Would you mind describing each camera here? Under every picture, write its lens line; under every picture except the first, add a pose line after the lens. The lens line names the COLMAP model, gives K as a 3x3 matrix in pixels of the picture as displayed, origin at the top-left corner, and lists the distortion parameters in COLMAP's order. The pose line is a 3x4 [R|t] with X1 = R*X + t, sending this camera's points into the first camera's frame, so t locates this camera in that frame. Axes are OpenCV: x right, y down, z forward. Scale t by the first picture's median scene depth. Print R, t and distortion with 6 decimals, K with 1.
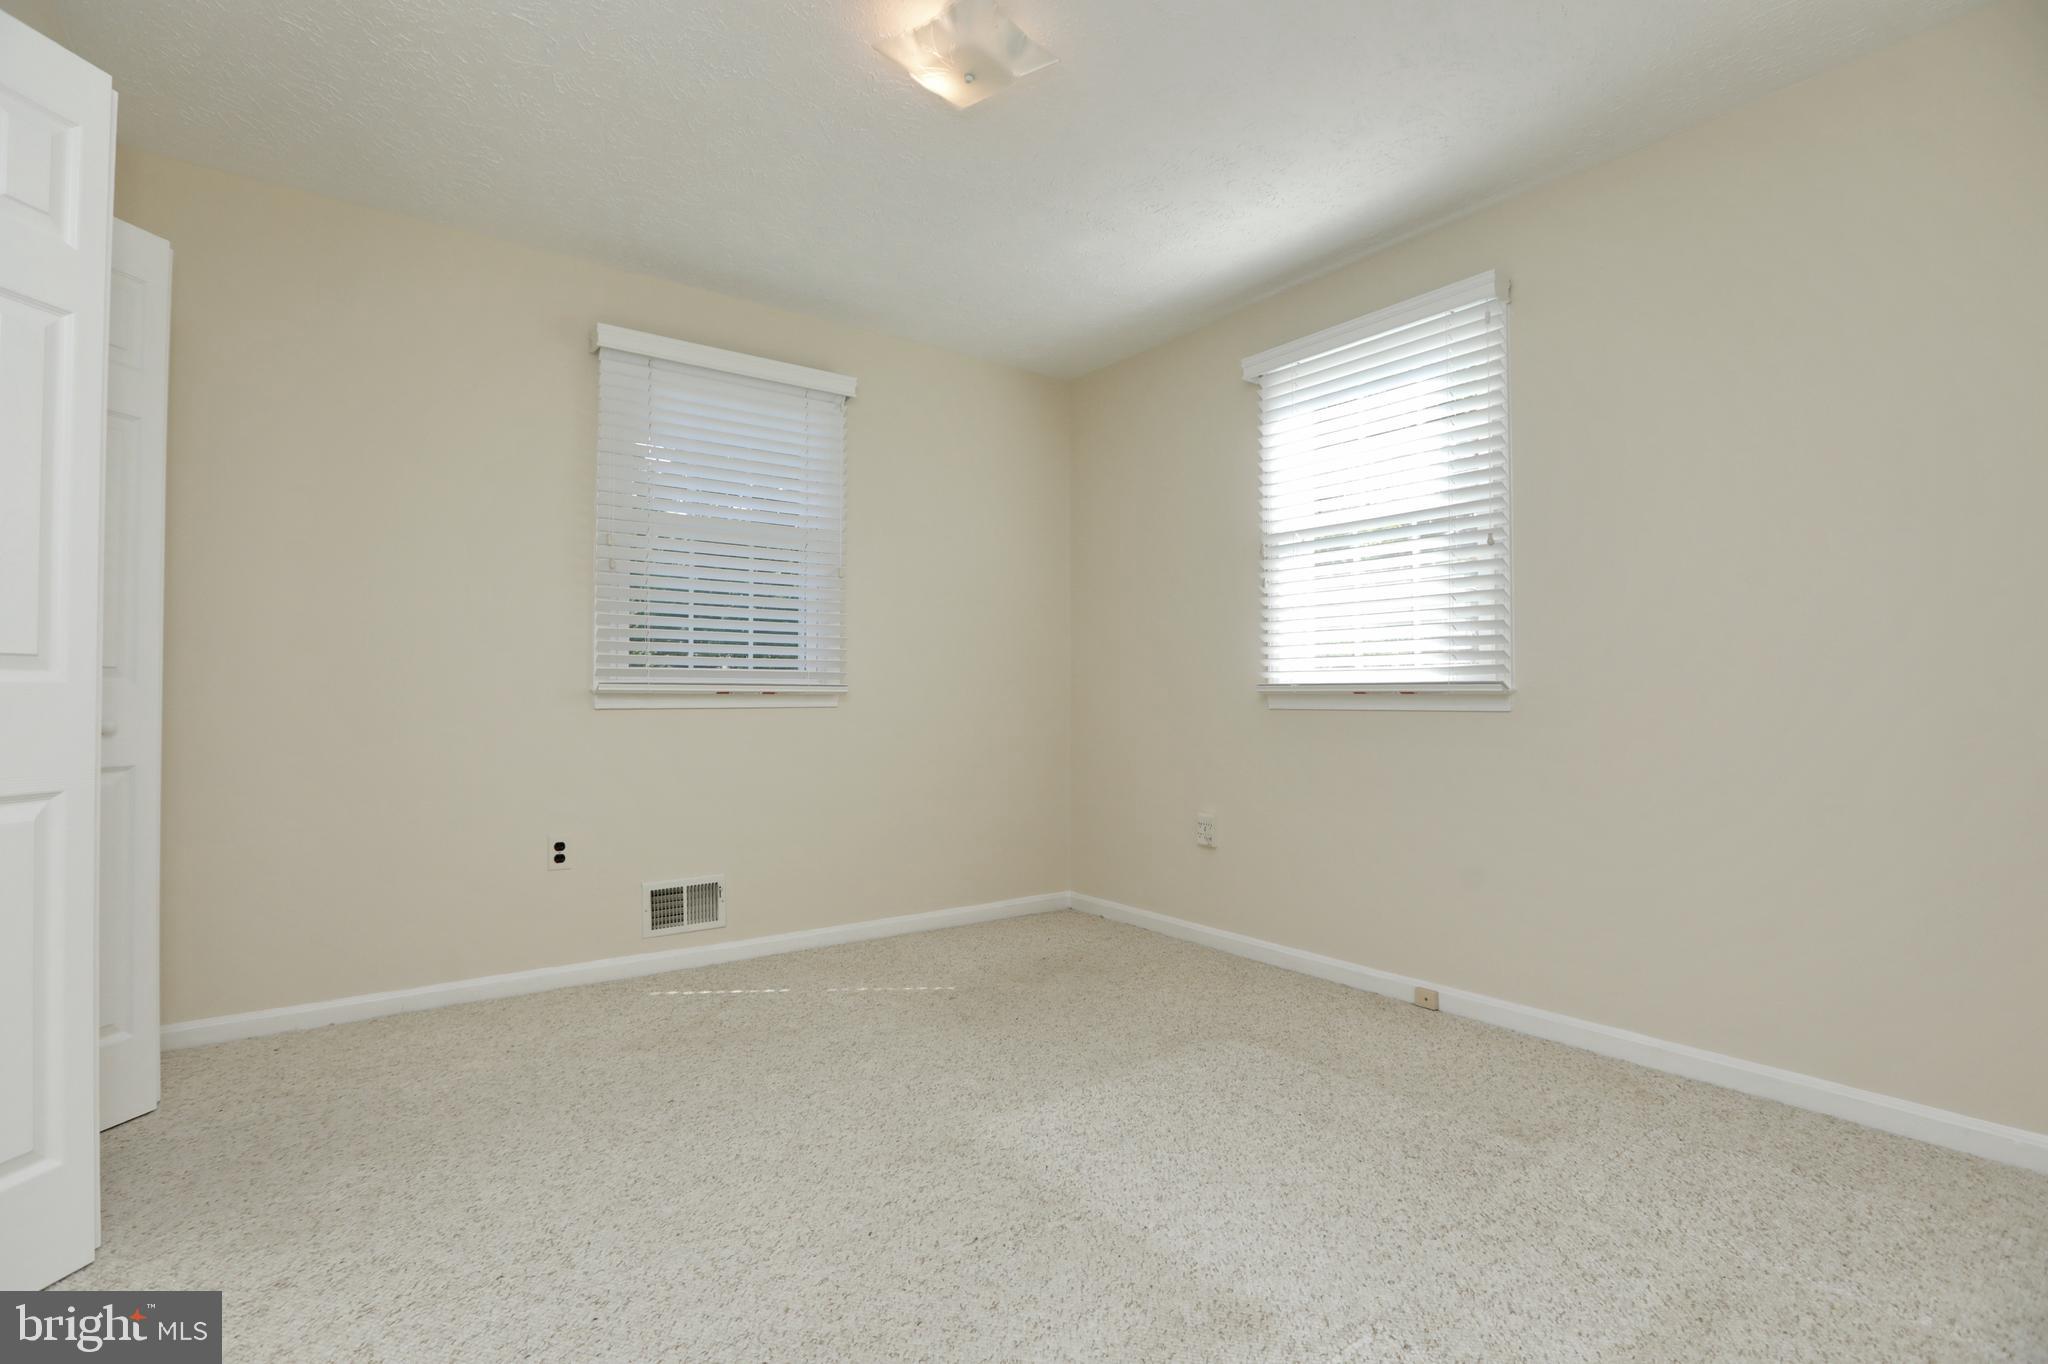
lens RADIAL K [[947.6, 0, 1024.0], [0, 947.6, 682.0], [0, 0, 1]] dist [-0.053269, 0.017099]
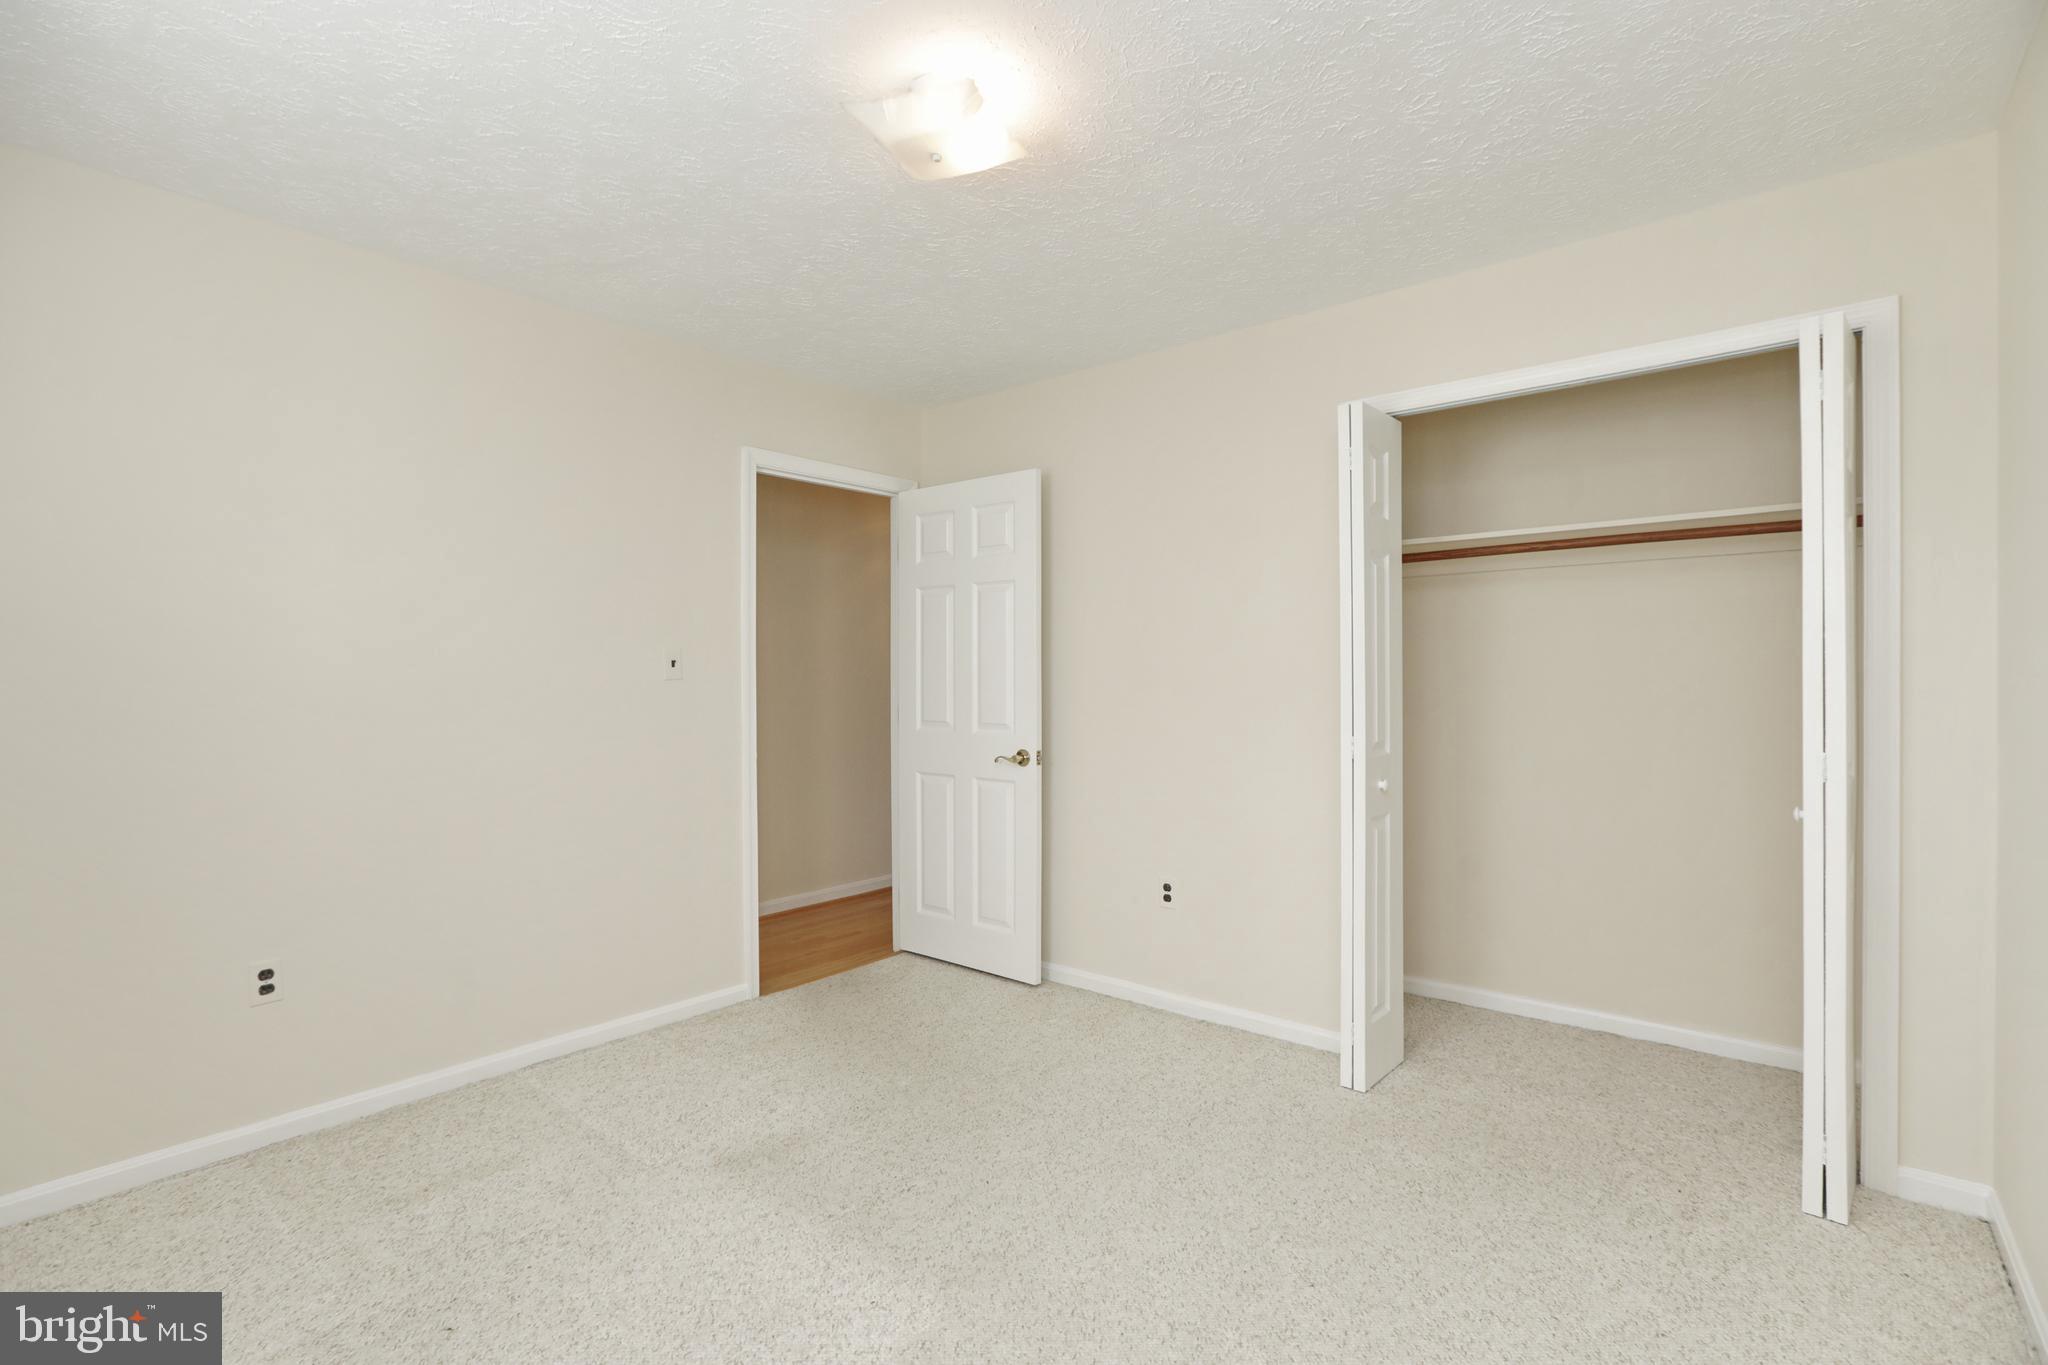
lens RADIAL K [[947.6, 0, 1024.0], [0, 947.6, 682.5], [0, 0, 1]] dist [-0.053269, 0.017099]
pose [[-0.974875, 0.004052, -0.222714, 0.082527], [0.005535, 0.999966, -0.006037, -0.124437], [0.222682, -0.007119, -0.974865, 2.328476]]
